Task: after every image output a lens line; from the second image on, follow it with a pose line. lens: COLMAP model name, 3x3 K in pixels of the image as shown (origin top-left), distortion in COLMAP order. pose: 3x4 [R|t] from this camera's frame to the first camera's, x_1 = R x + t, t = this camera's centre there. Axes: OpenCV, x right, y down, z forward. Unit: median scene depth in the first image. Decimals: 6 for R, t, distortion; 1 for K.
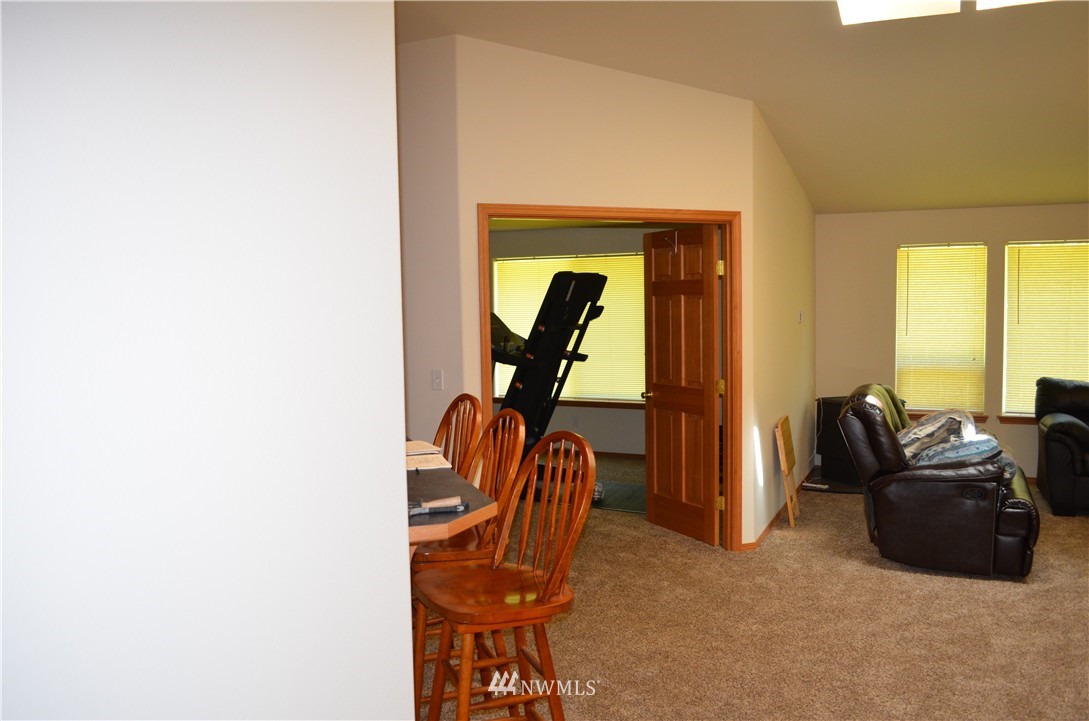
lens RADIAL K [[856.7, 0, 548.9], [0, 856.7, 366.1], [0, 0, 1]] dist [-0.081919, 0.011882]
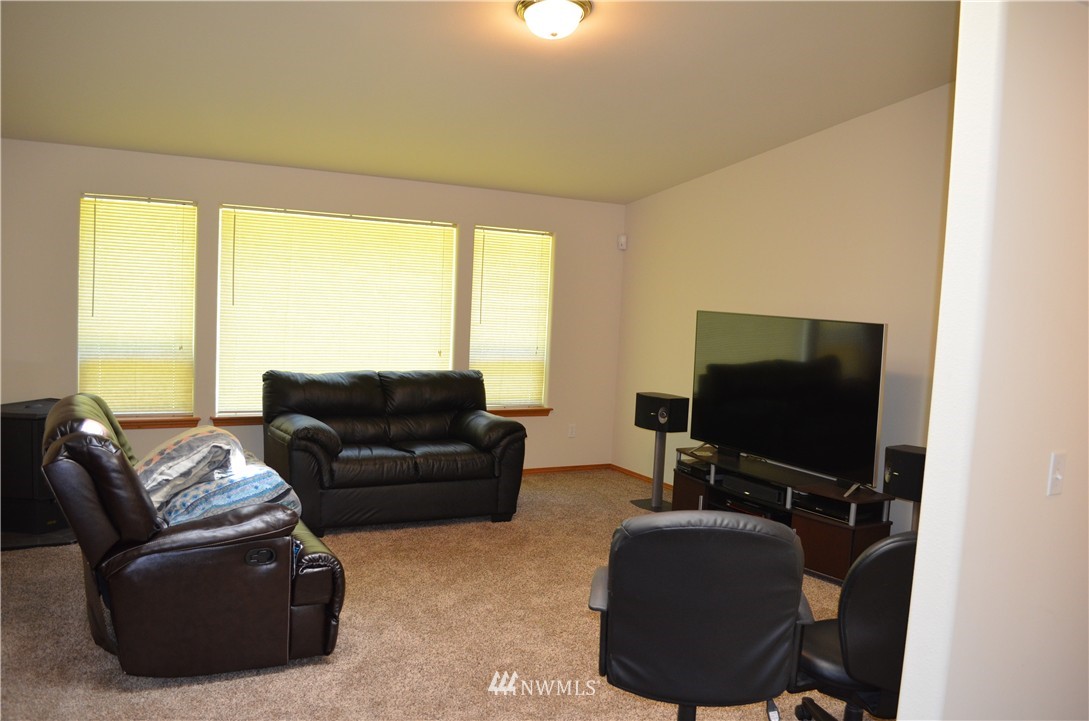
lens RADIAL K [[856.7, 0, 548.9], [0, 856.7, 366.1], [0, 0, 1]] dist [-0.081919, 0.011882]
pose [[0.565580, -0.028372, 0.824205, 0.065409], [0.000580, 0.999421, 0.034006, -0.026374], [-0.824693, -0.018755, 0.565269, 0.382240]]
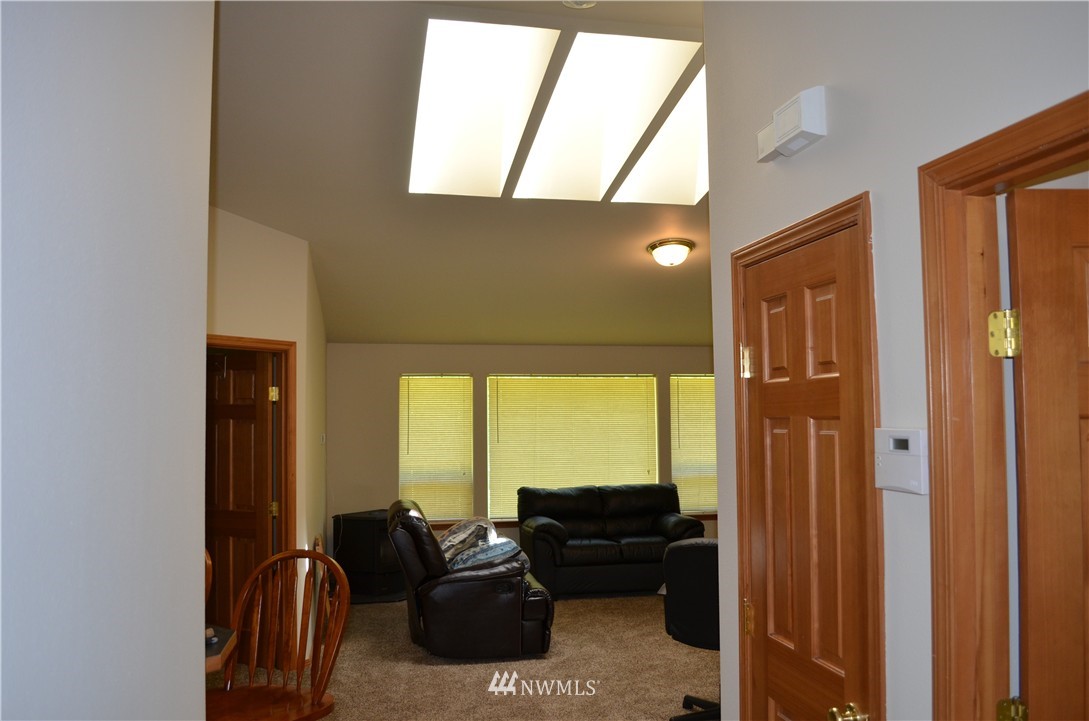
lens RADIAL K [[856.7, 0, 548.9], [0, 856.7, 366.1], [0, 0, 1]] dist [-0.081919, 0.011882]
pose [[0.798617, 0.042652, 0.600326, -0.167548], [0.040067, 0.991505, -0.123747, -0.007403], [-0.600504, 0.122880, 0.790124, -0.029193]]
